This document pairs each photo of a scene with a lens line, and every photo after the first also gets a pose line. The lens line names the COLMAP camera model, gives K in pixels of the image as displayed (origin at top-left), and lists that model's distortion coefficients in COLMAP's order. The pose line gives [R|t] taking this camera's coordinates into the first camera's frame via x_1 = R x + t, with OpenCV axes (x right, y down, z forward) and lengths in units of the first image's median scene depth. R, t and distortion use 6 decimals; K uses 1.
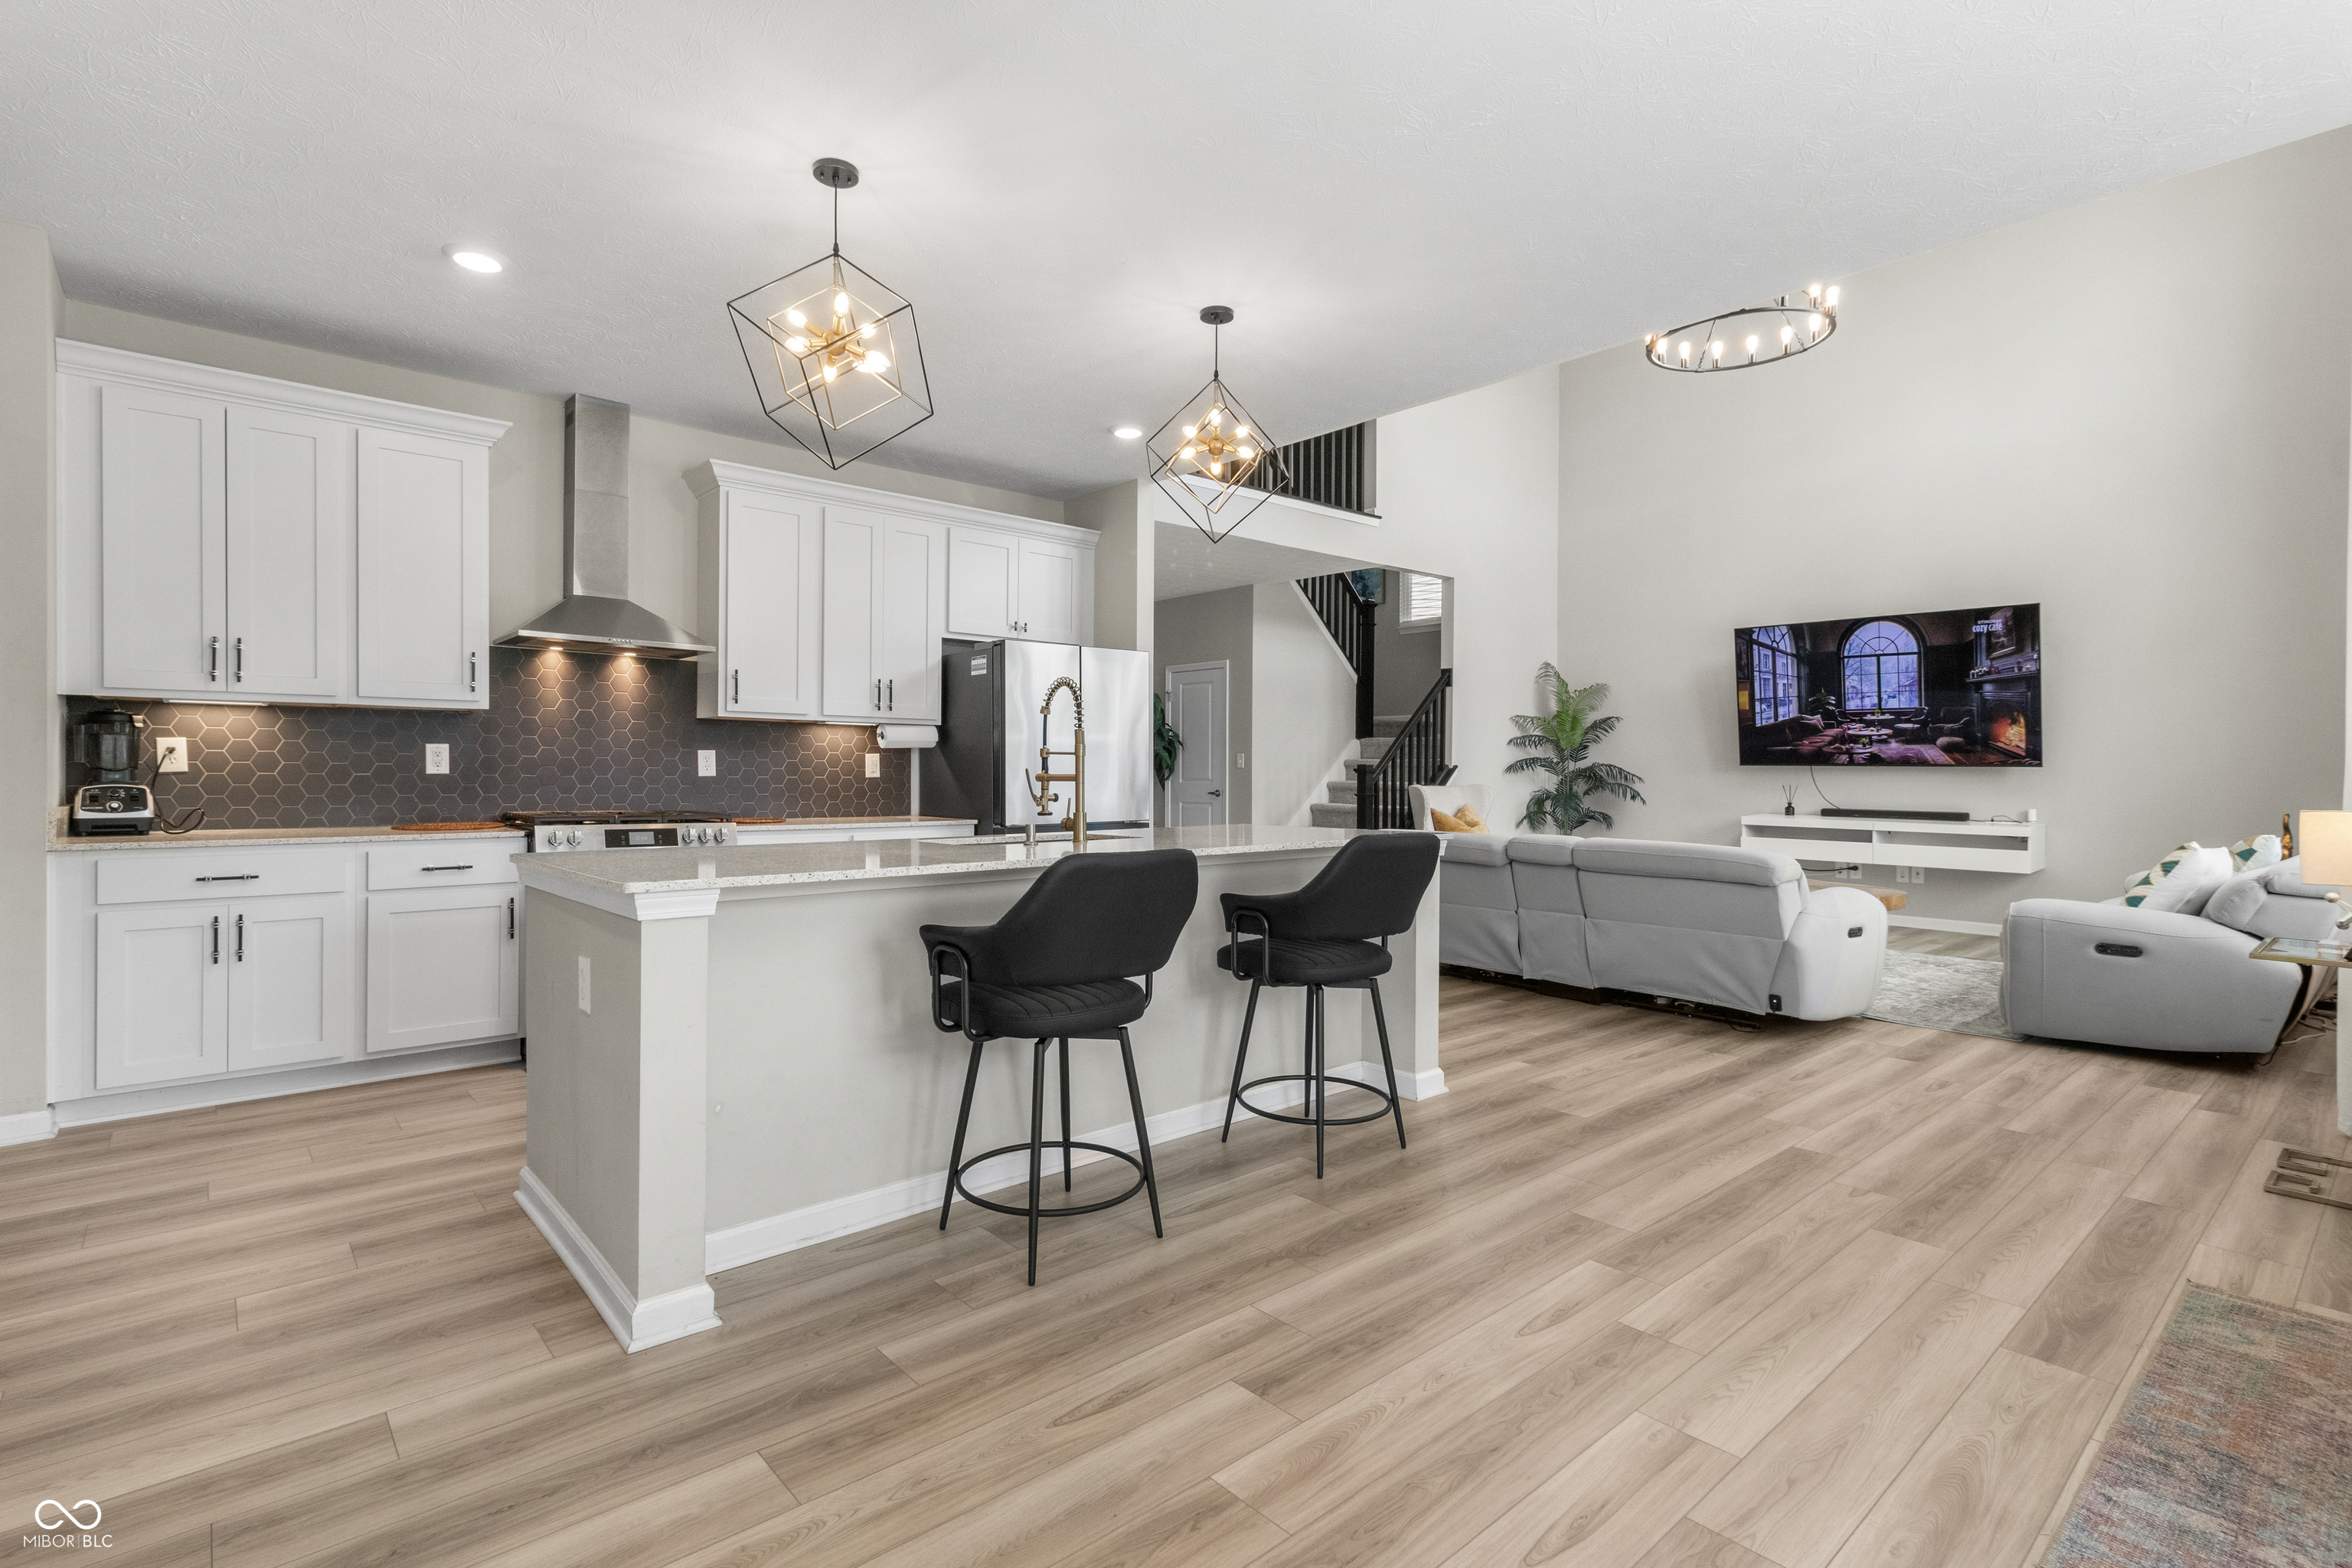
lens RADIAL K [[1116.2, 0, 1172.3], [0, 1116.2, 781.7], [0, 0, 1]] dist [0.000697, 0.000014]
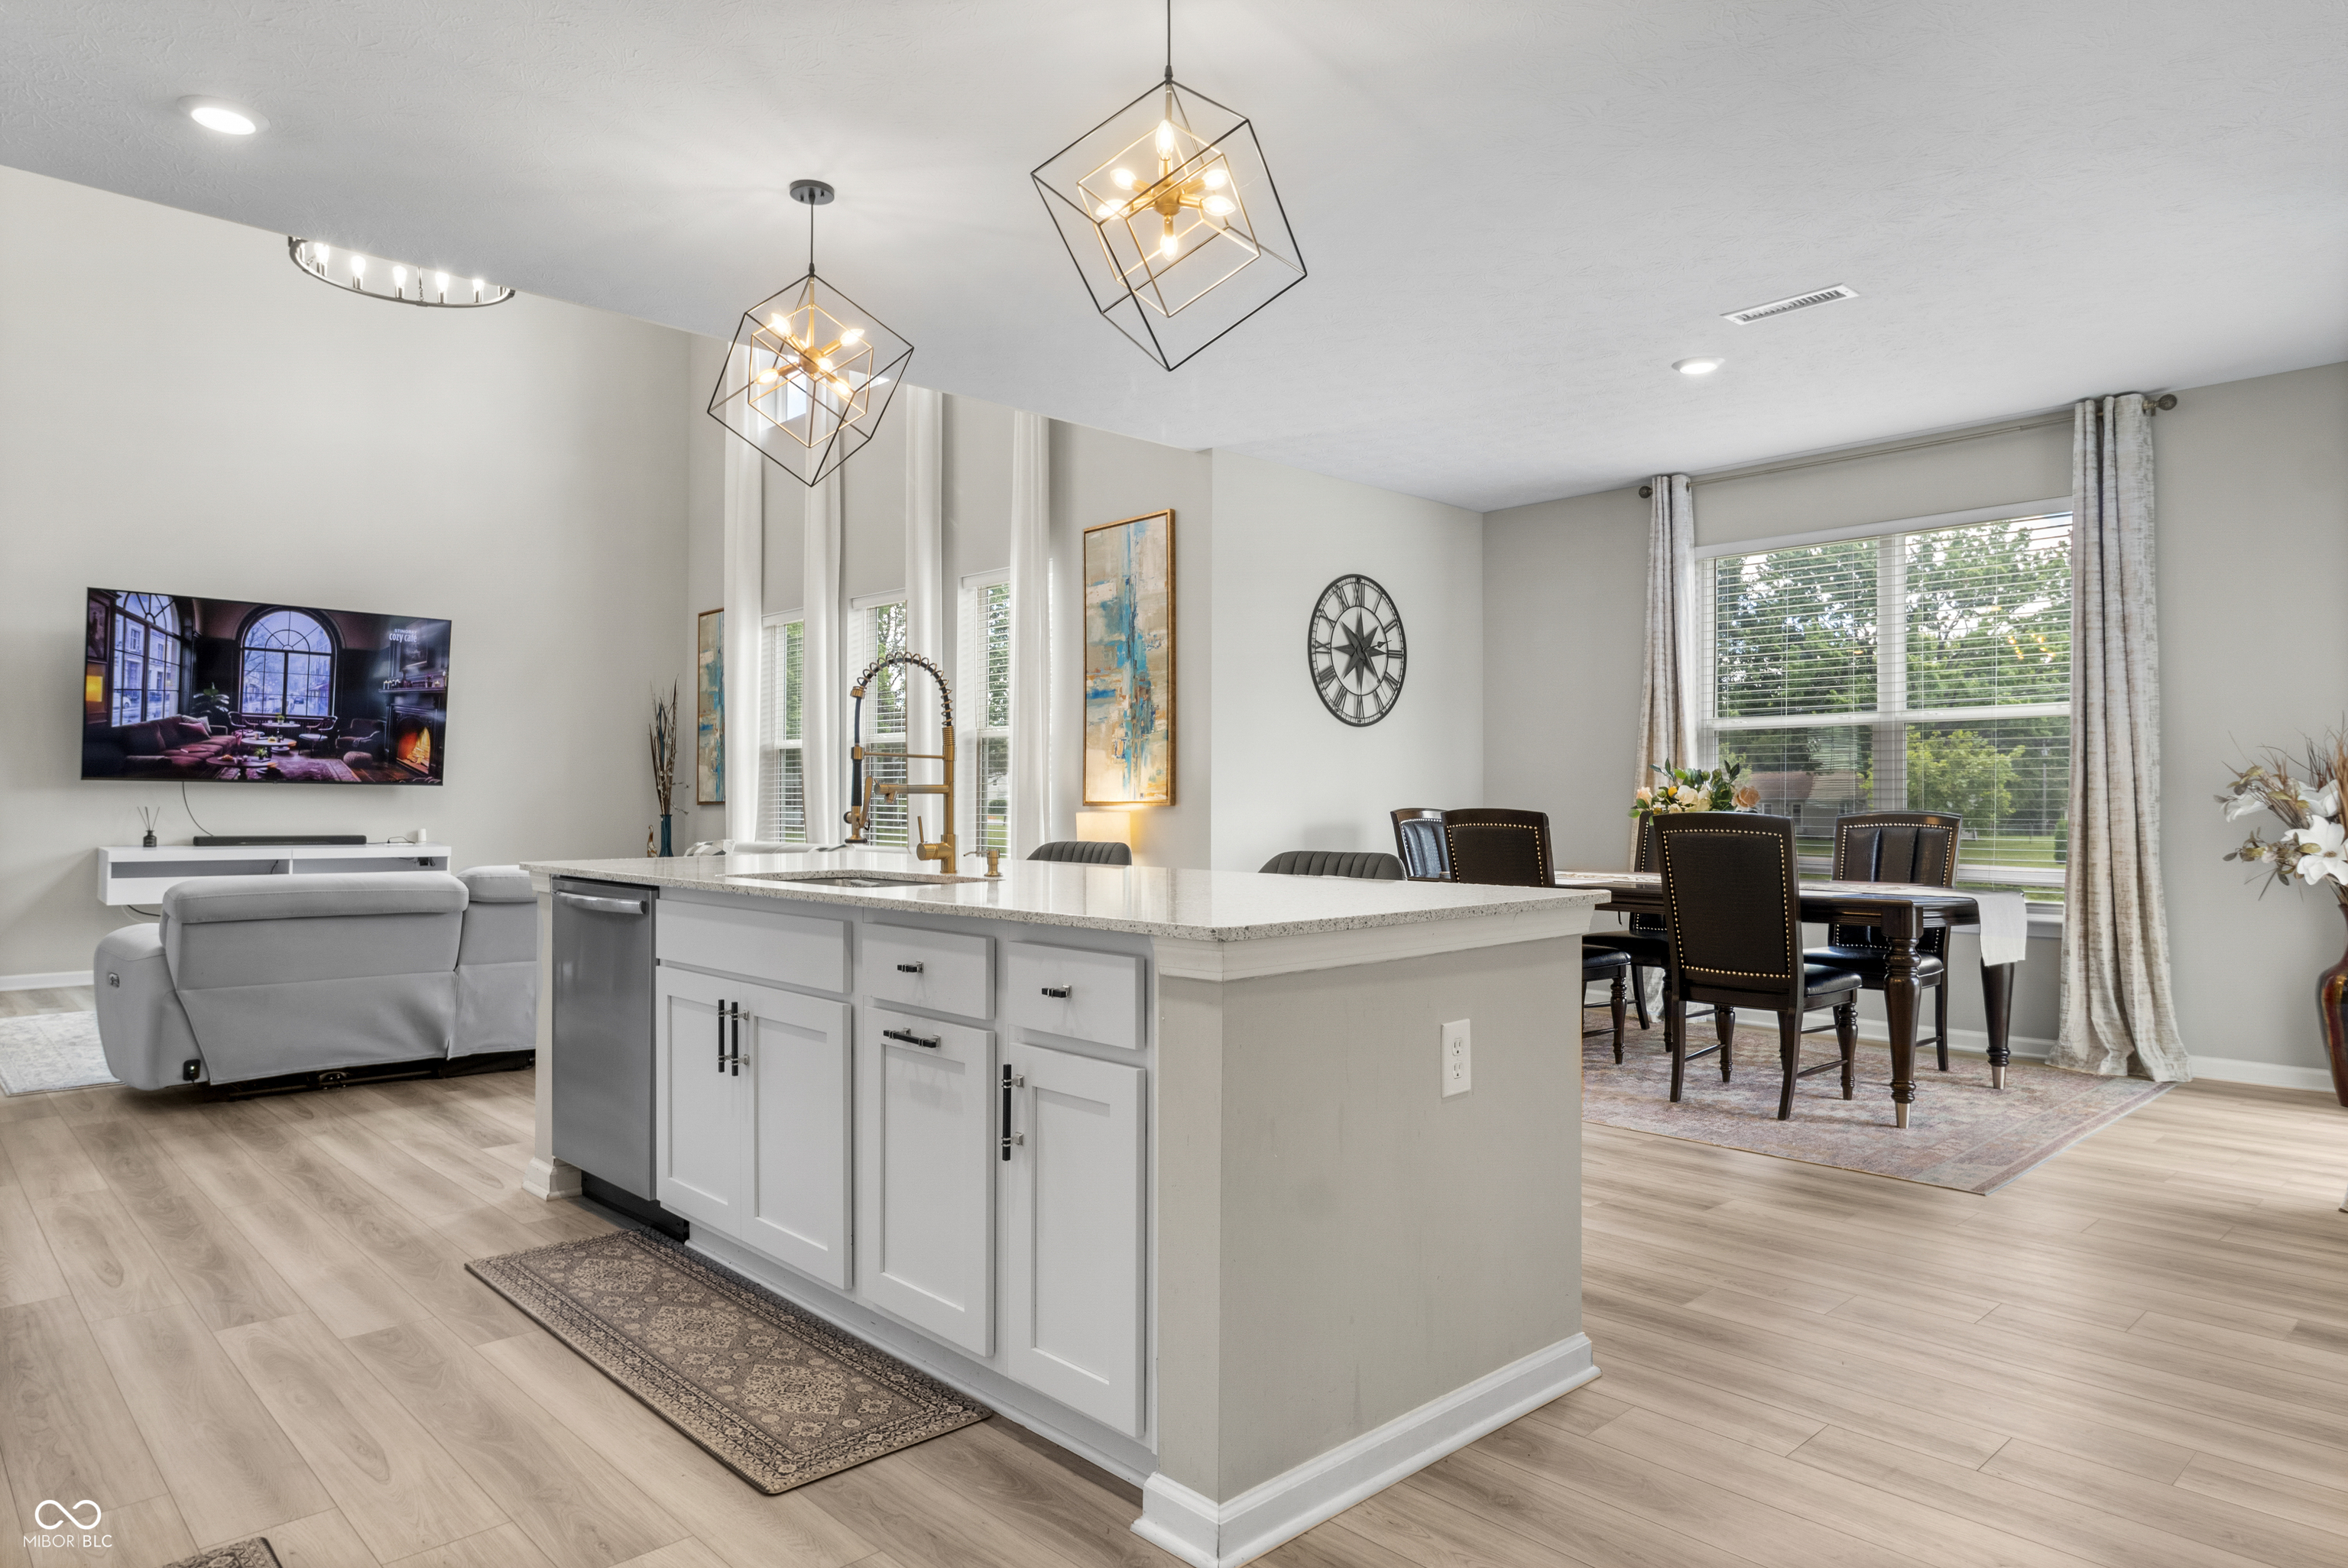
lens RADIAL K [[1400.6, 0, 1171.7], [0, 1400.6, 776.6], [0, 0, 1]] dist [0.021567, 0.000653]
pose [[-0.040282, 0.014265, 0.999087, -0.449561], [0.007407, 0.999875, -0.013977, 0.000987], [-0.999161, 0.006837, -0.040383, 0.373158]]
